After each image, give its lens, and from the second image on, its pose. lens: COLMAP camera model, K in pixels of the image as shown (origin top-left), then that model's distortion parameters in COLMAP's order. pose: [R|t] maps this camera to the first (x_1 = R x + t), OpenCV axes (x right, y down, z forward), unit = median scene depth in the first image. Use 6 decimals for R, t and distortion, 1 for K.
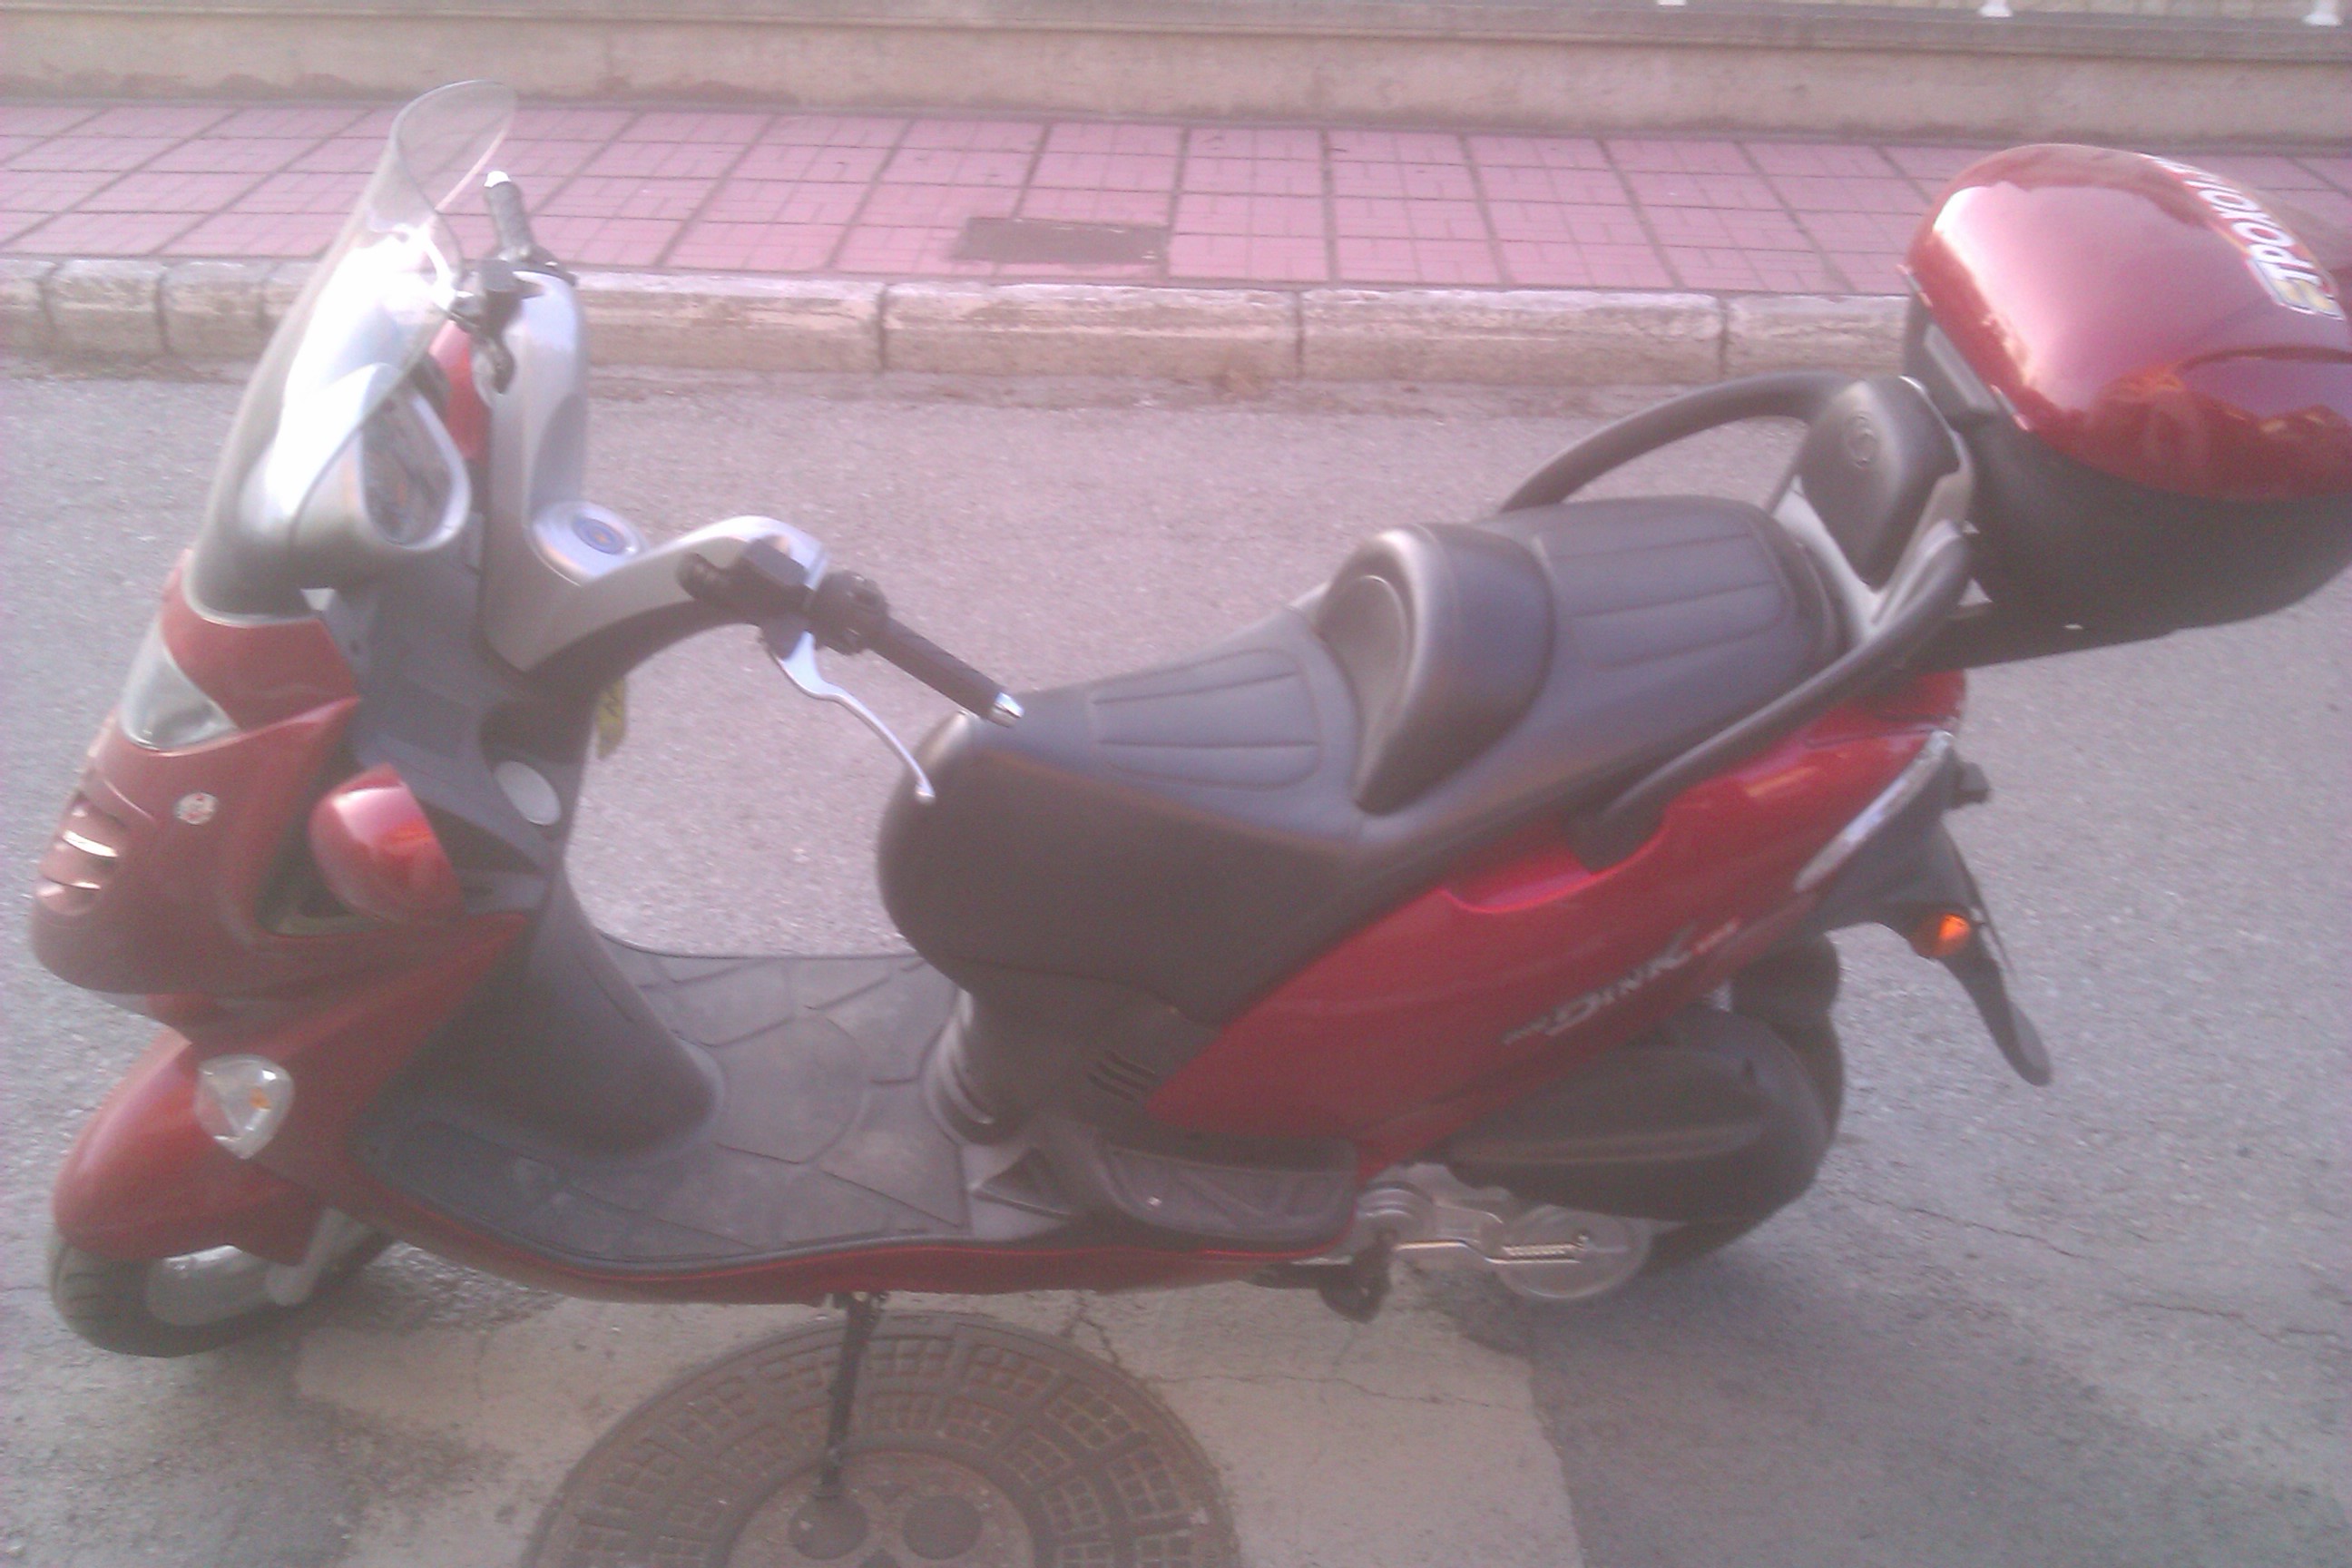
lens RADIAL K [[2303.4, 0, 1176.0], [0, 2303.4, 784.0], [0, 0, 1]] dist [0.056241, -0.265881]
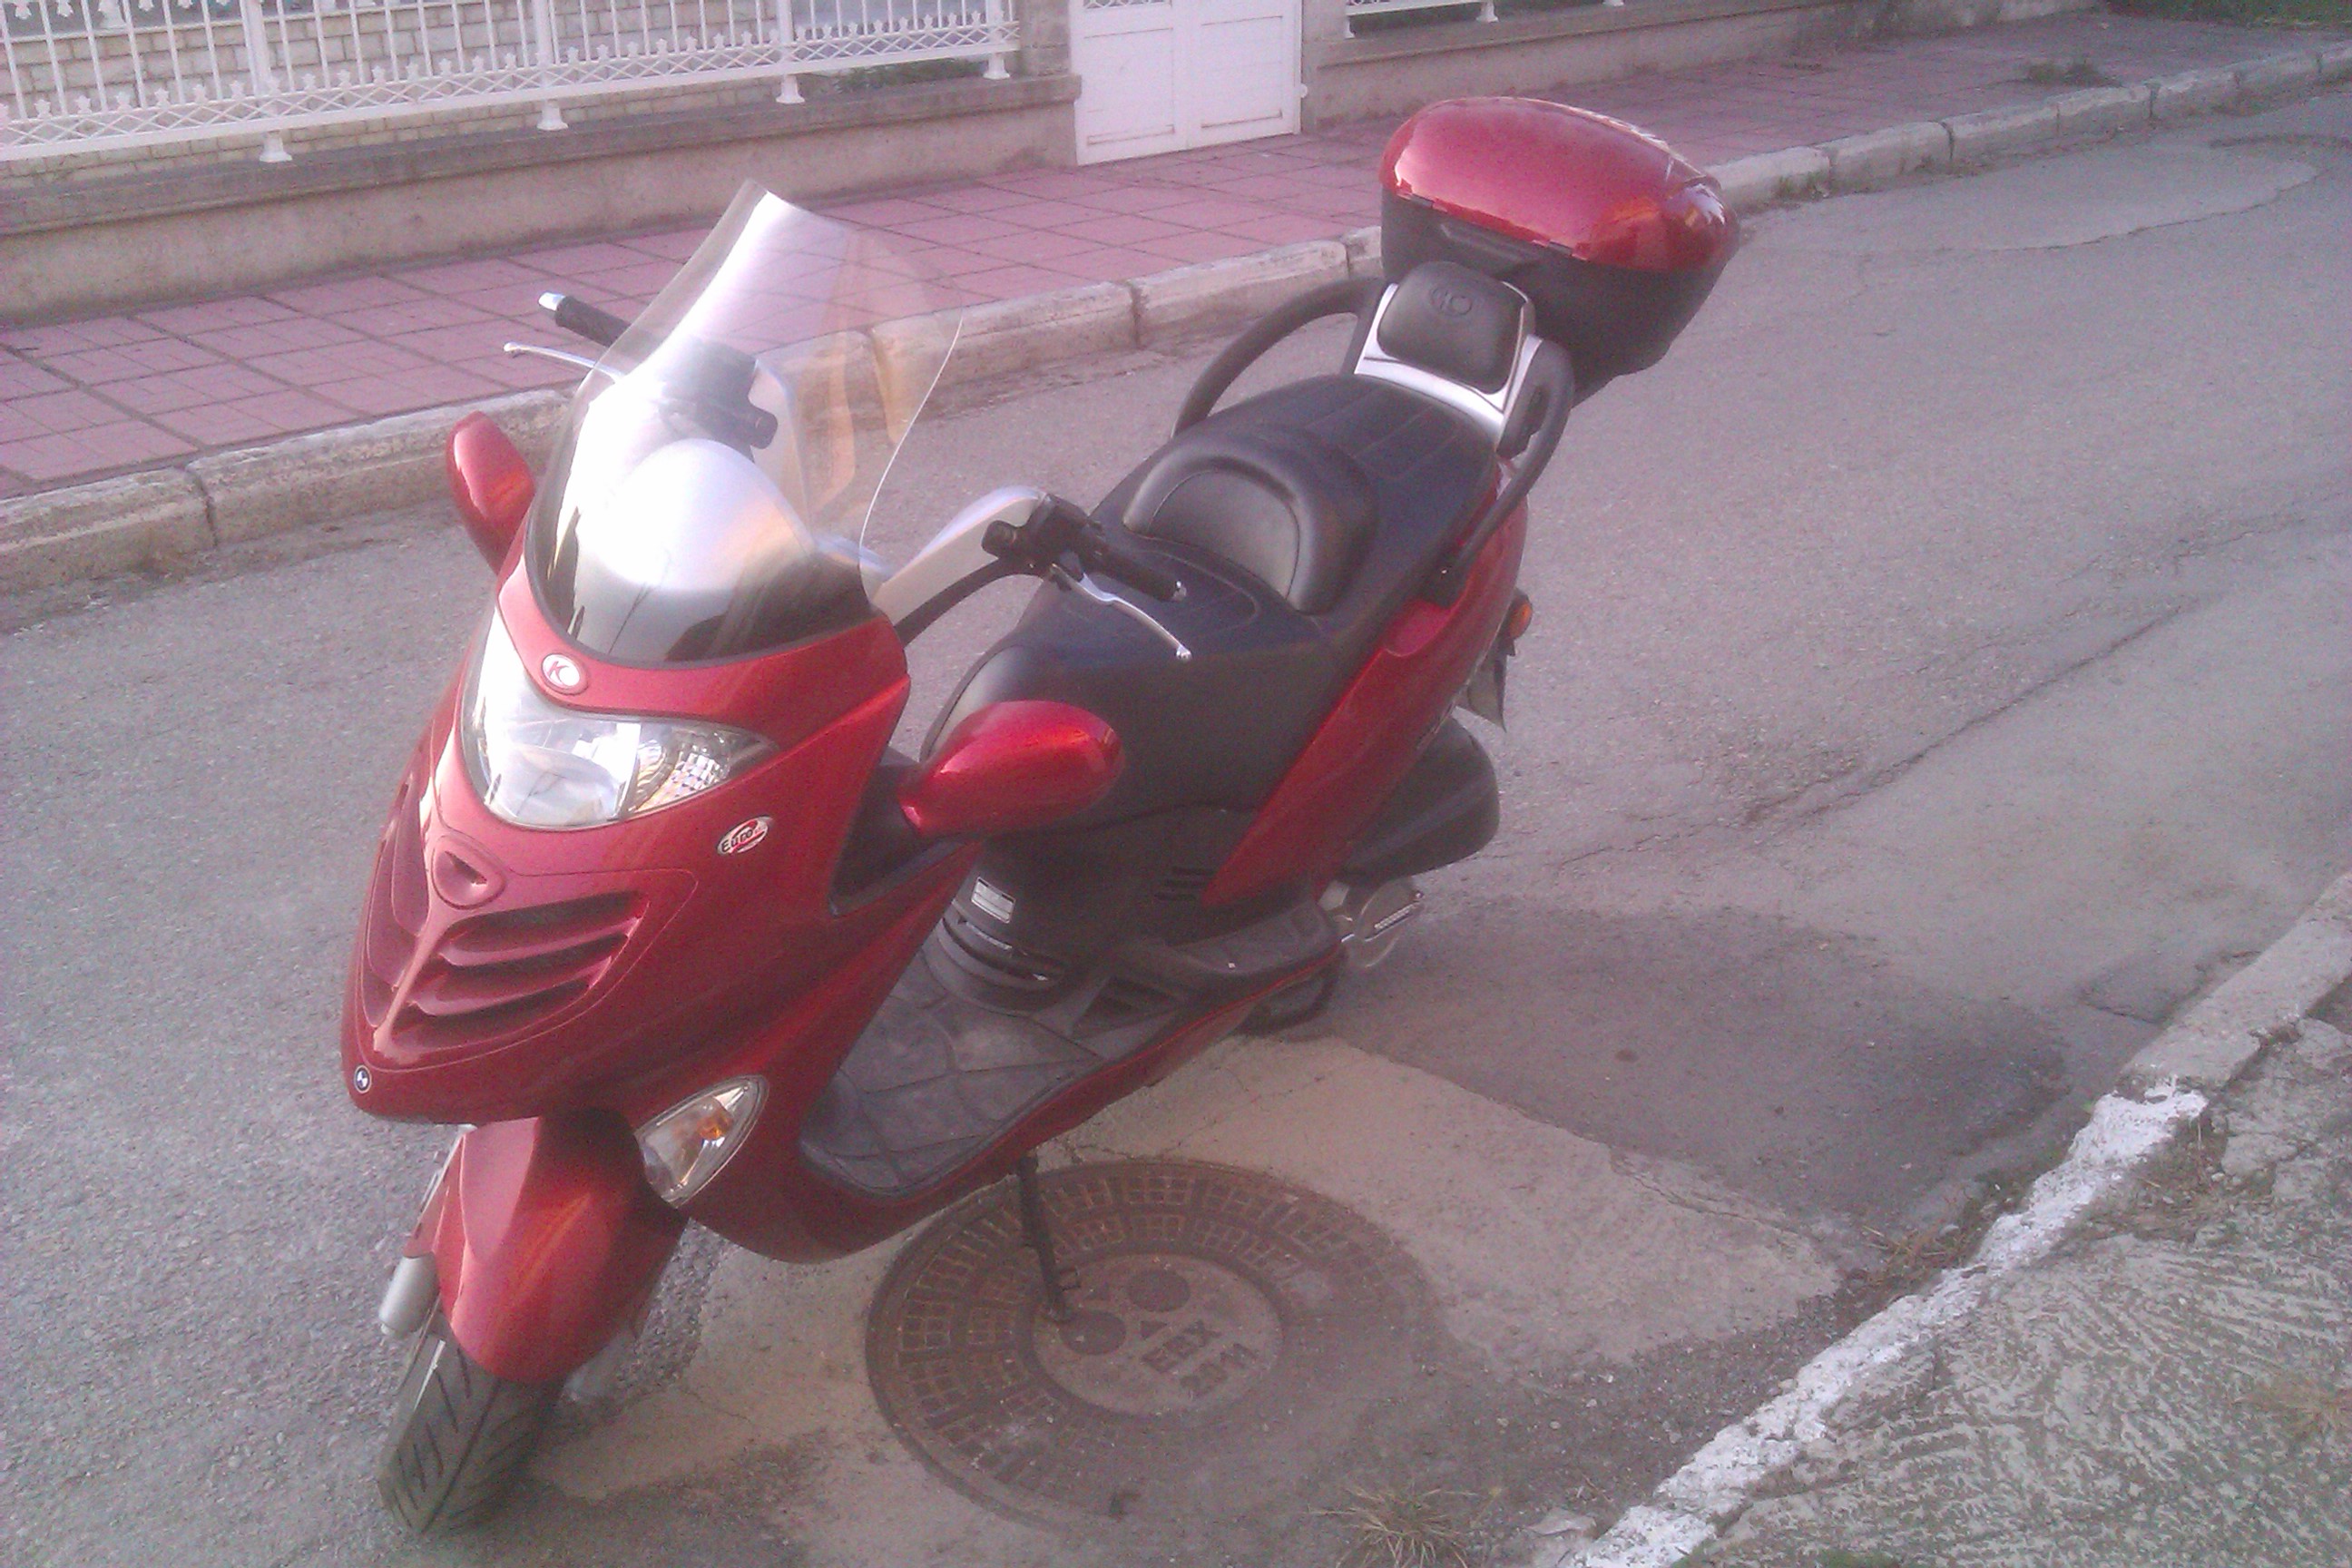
lens RADIAL K [[2303.4, 0, 1176.0], [0, 2303.4, 784.0], [0, 0, 1]] dist [0.056241, -0.265881]
pose [[0.694410, -0.300626, 0.653773, -0.345213], [0.341044, 0.937522, 0.068861, -0.006743], [-0.633628, 0.175147, 0.753551, 0.004763]]
